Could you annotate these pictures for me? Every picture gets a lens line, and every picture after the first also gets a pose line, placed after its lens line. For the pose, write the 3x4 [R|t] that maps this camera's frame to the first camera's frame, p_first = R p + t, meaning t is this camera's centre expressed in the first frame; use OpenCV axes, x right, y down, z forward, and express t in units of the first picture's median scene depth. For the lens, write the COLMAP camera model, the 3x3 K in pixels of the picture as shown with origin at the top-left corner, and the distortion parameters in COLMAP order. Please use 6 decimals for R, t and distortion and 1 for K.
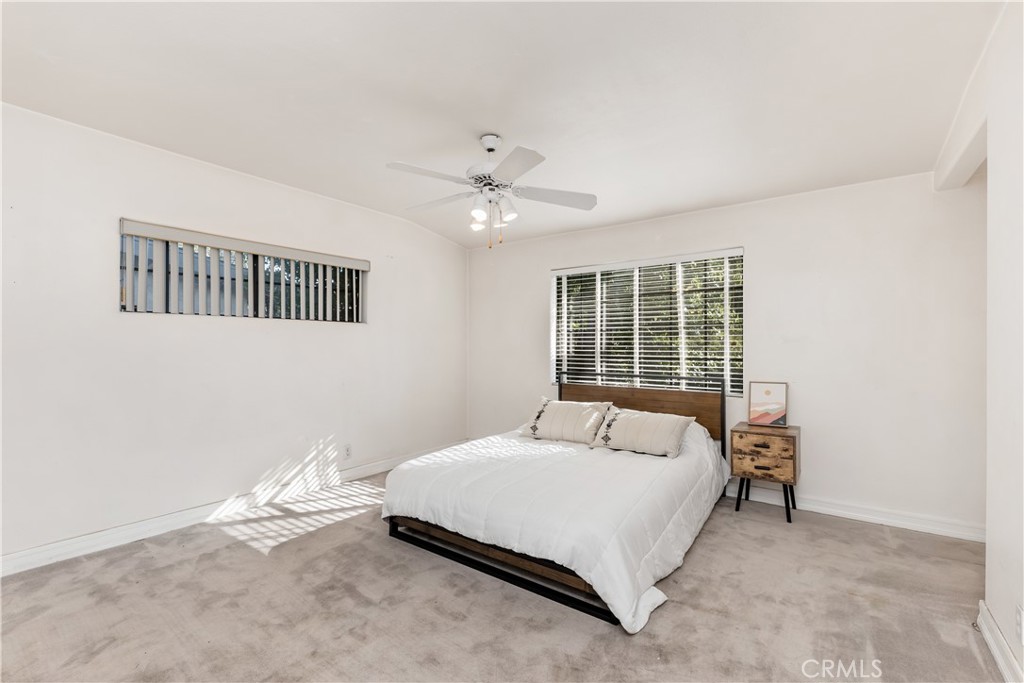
lens RADIAL K [[445.5, 0, 507.9], [0, 445.5, 343.3], [0, 0, 1]] dist [-0.000571, 0.000080]
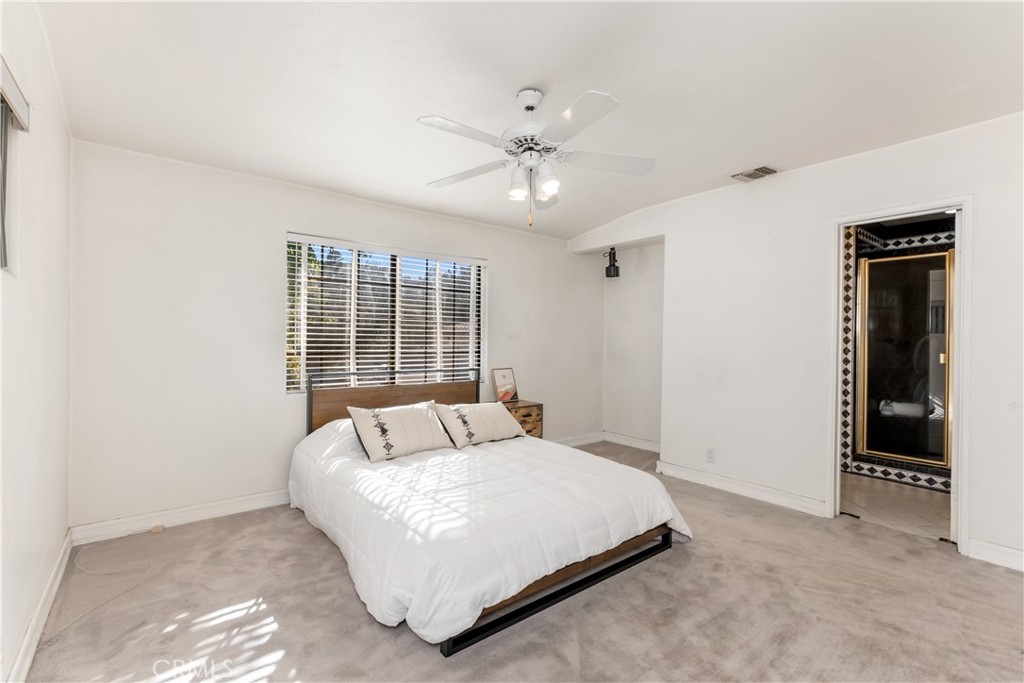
lens RADIAL K [[445.5, 0, 507.9], [0, 445.5, 343.3], [0, 0, 1]] dist [-0.000571, 0.000080]
pose [[0.266396, -0.002953, 0.963859, -0.721687], [-0.014386, 0.999872, 0.007039, 0.002811], [-0.963756, -0.015741, 0.266320, 0.677180]]
